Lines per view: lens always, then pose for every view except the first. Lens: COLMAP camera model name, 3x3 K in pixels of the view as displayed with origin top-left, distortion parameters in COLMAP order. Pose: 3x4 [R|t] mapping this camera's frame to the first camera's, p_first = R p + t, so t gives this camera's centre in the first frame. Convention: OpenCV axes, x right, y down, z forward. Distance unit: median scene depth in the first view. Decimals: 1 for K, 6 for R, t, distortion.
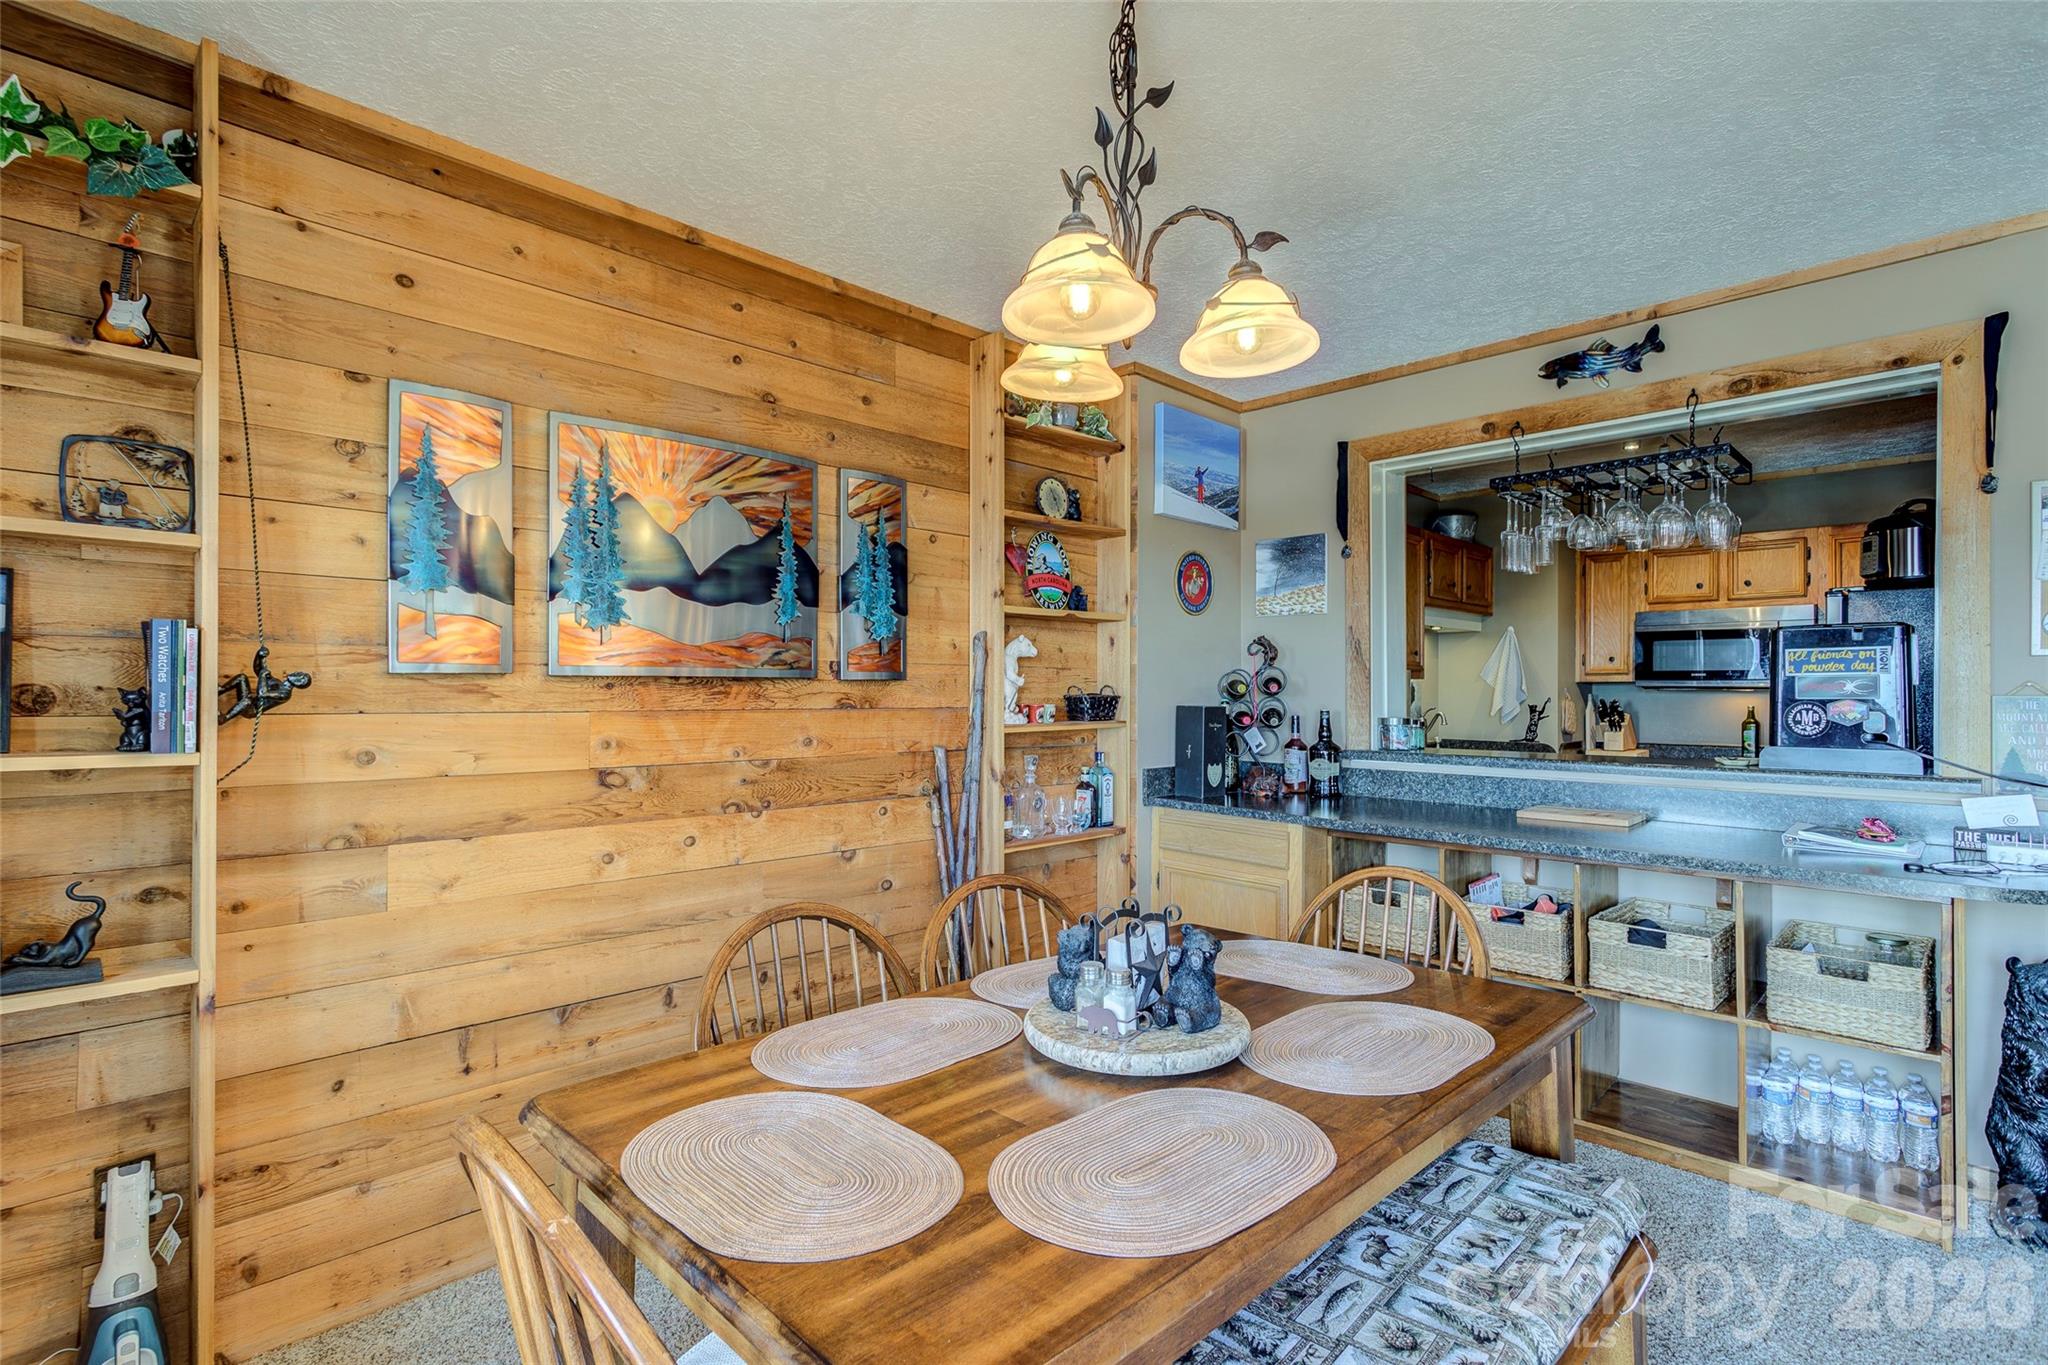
lens RADIAL K [[954.1, 0, 1017.2], [0, 954.1, 683.9], [0, 0, 1]] dist [-0.003335, -0.000406]
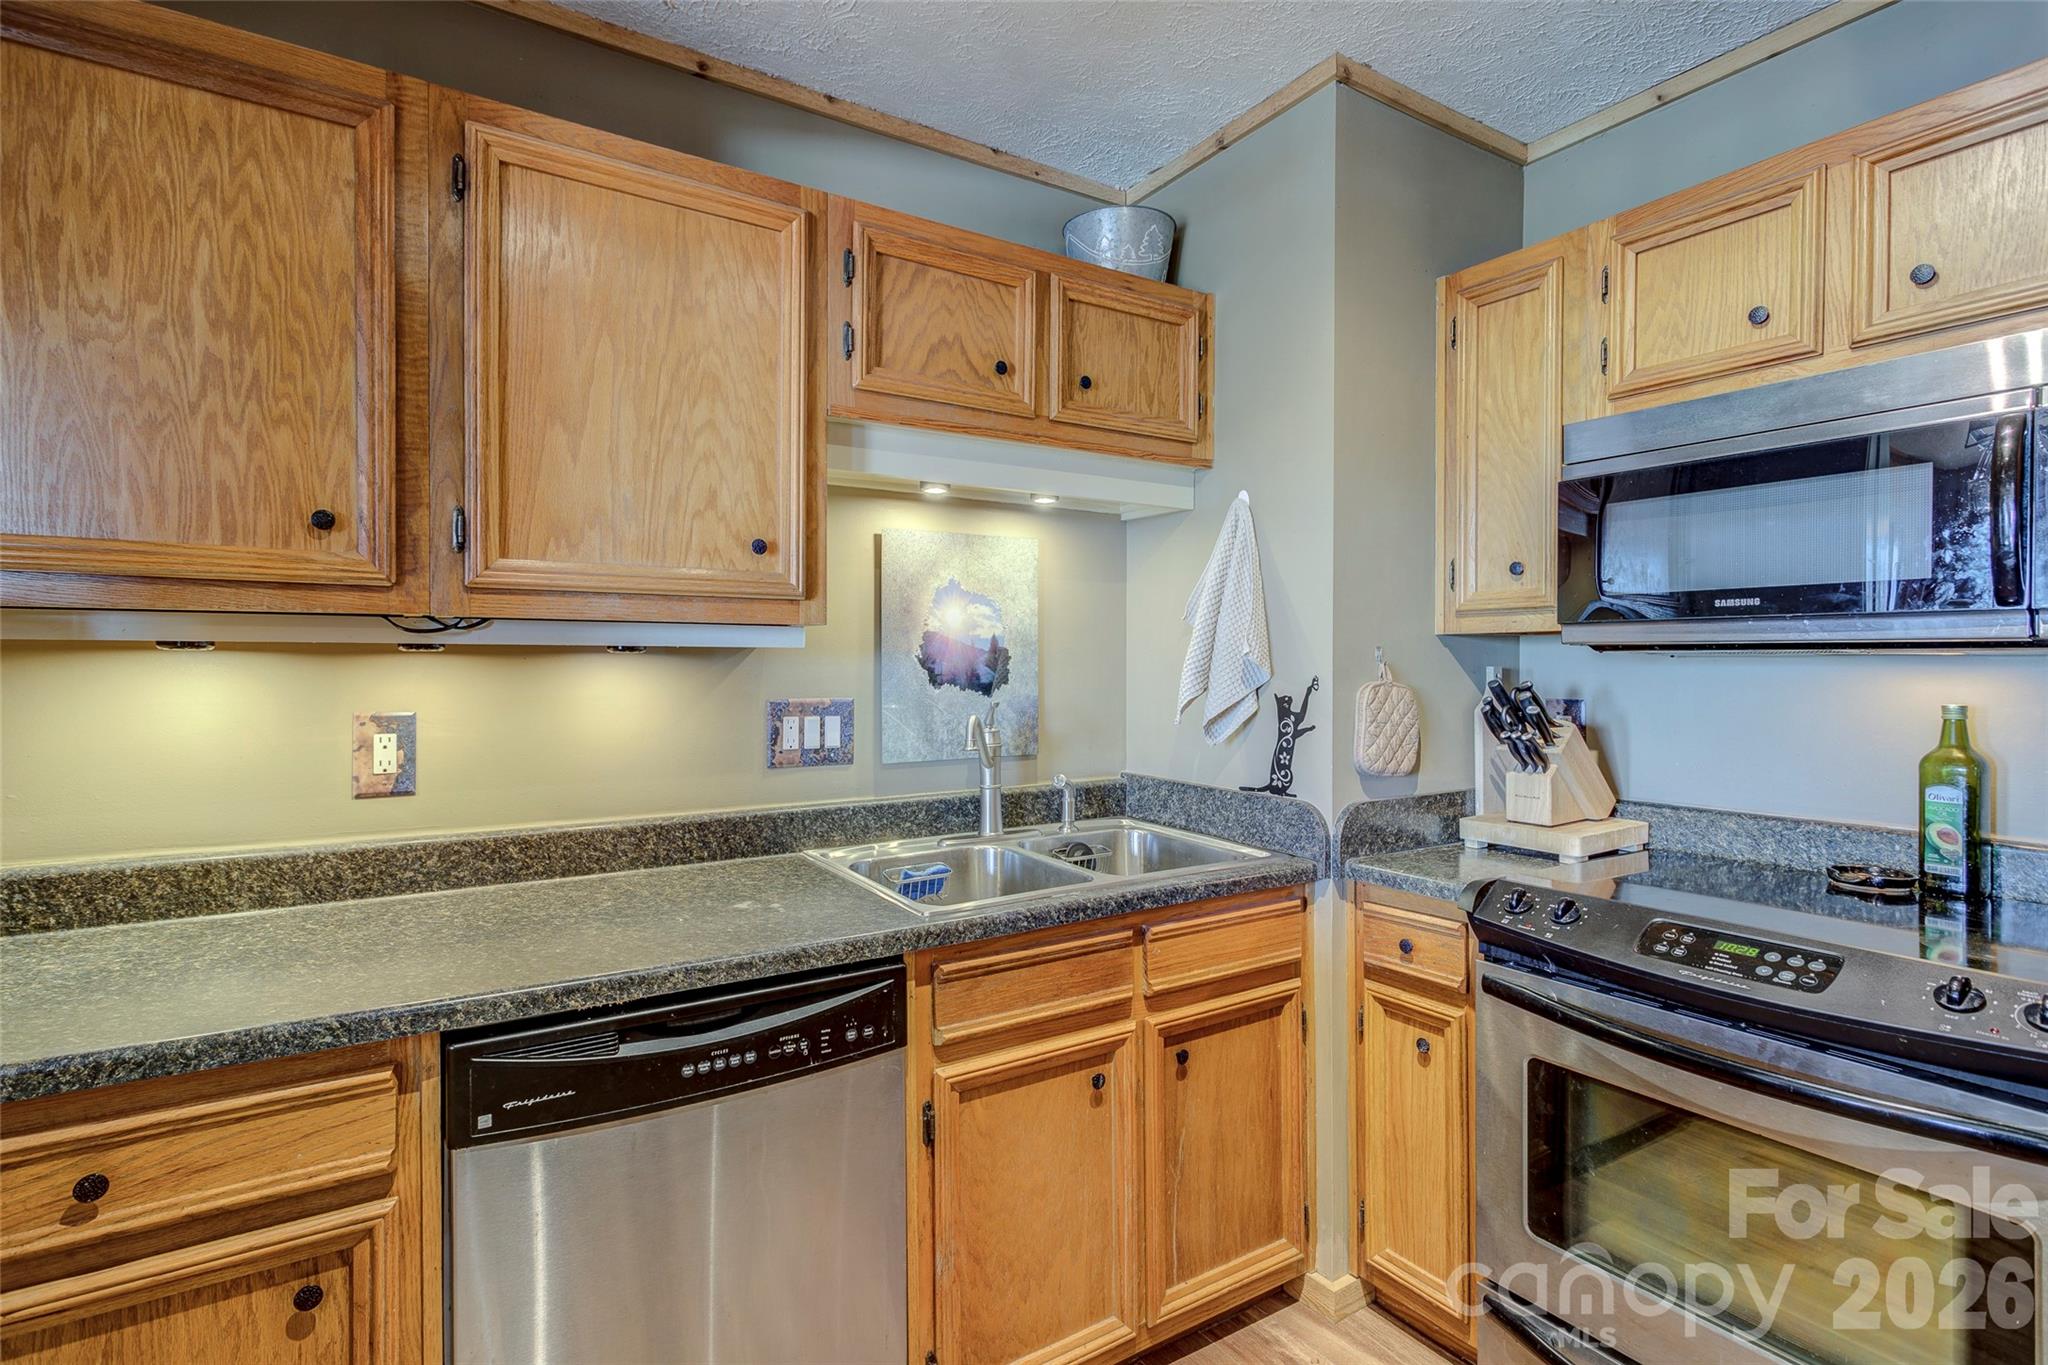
lens RADIAL K [[1004.9, 0, 1043.0], [0, 1004.9, 676.5], [0, 0, 1]] dist [0.006745, 0.003408]
pose [[0.979908, 0.000126, -0.199448, 0.830171], [0.003475, 0.999837, 0.017704, 0.011114], [0.199417, -0.018042, 0.979749, 0.942931]]
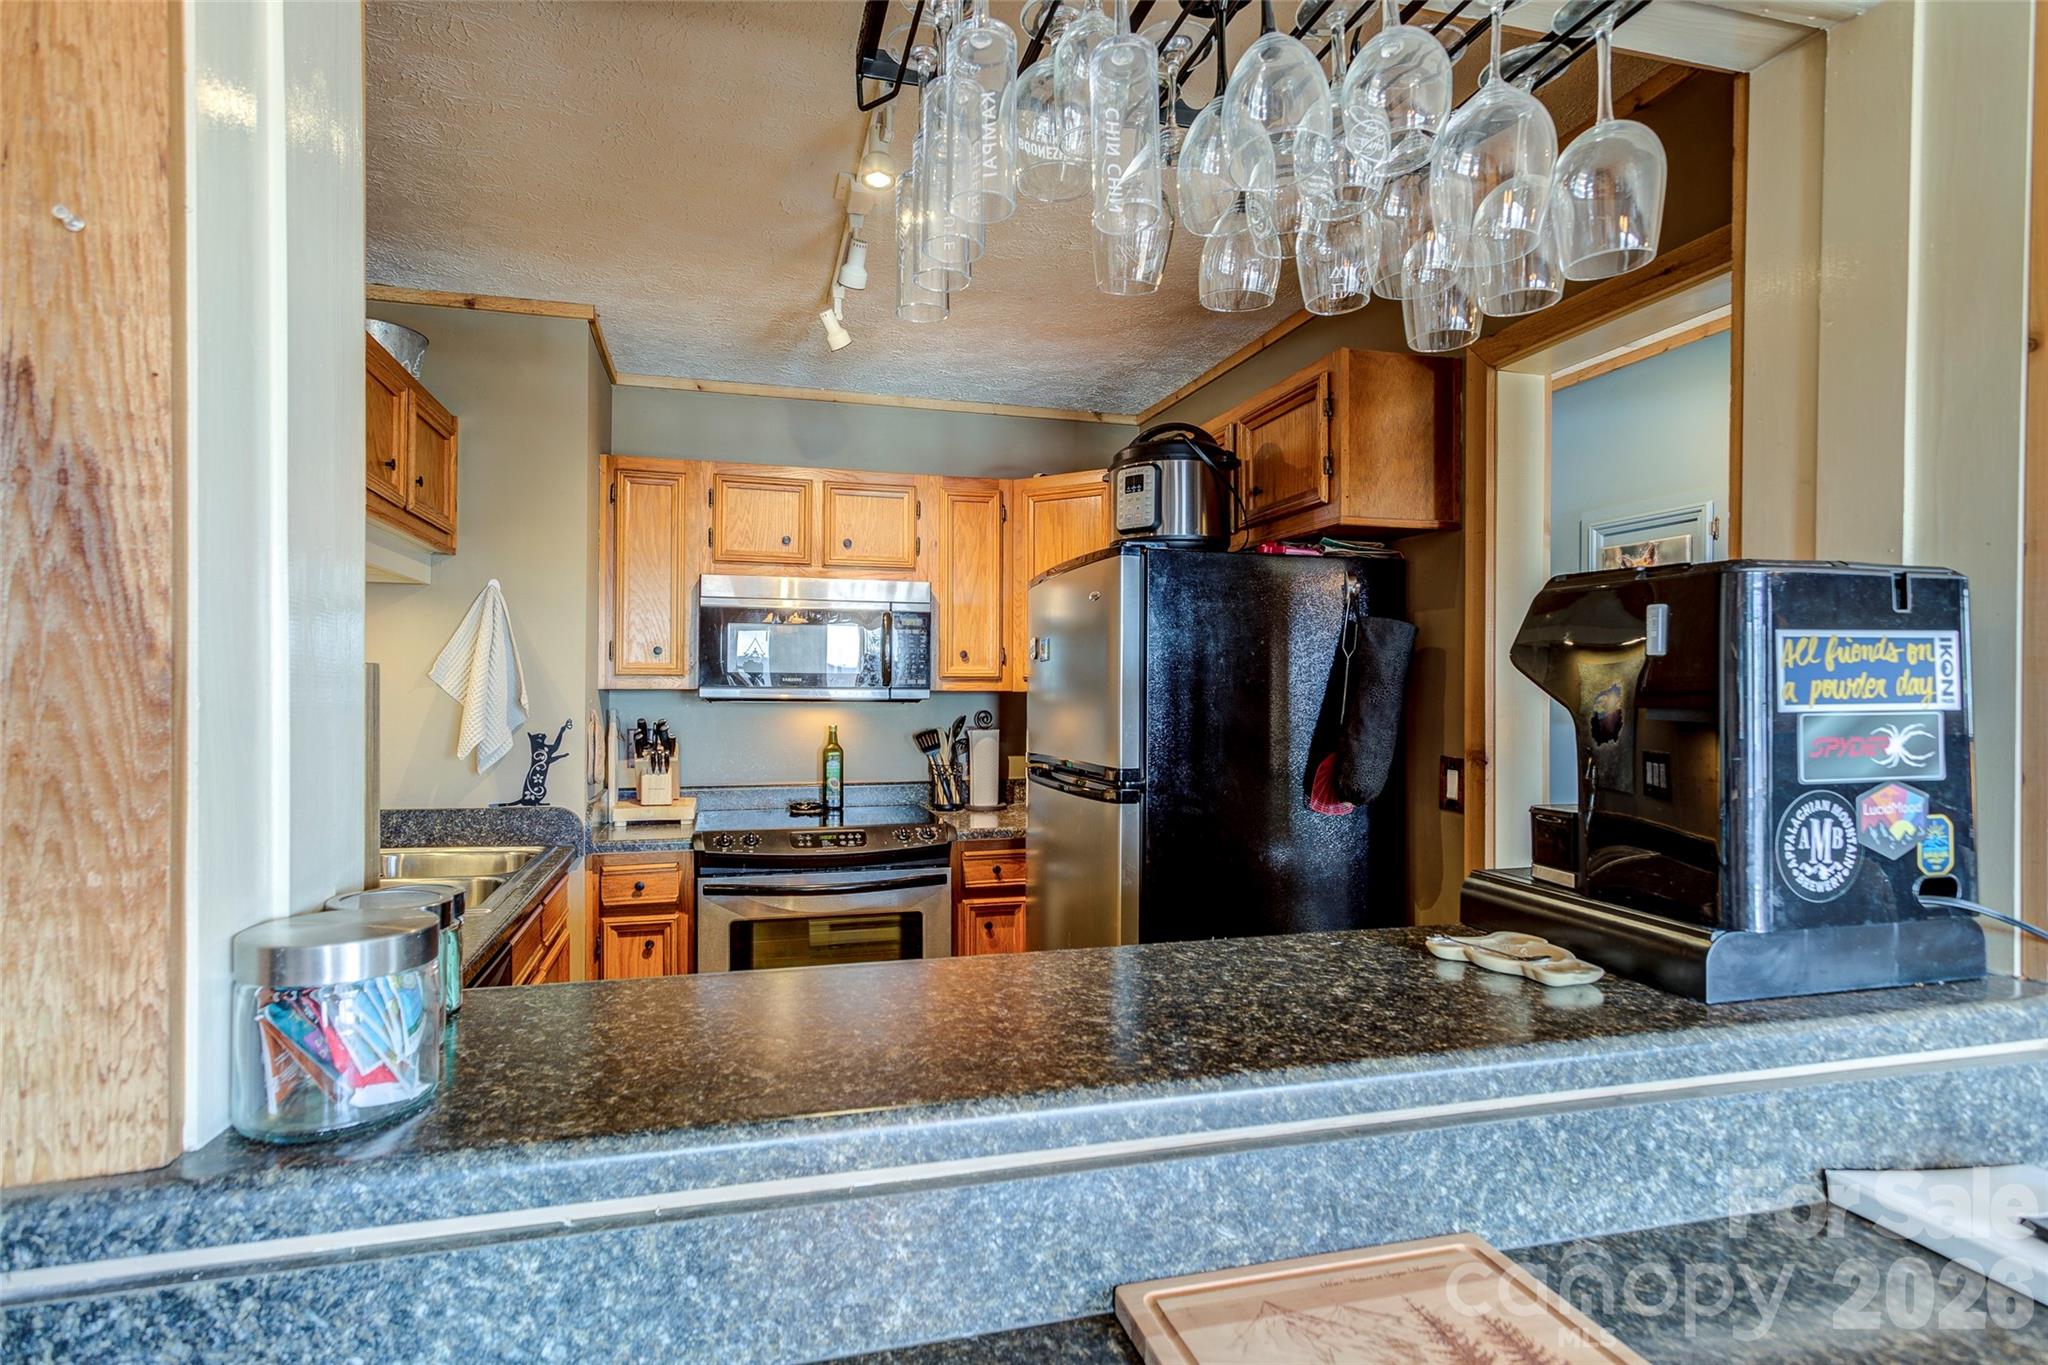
lens RADIAL K [[1004.9, 0, 1027.1], [0, 1004.9, 698.3], [0, 0, 1]] dist [0.006745, 0.003408]
pose [[0.469244, -0.008112, 0.883031, 0.292446], [-0.009526, 0.999853, 0.014247, -0.011833], [-0.883017, -0.015097, 0.469098, 0.806881]]
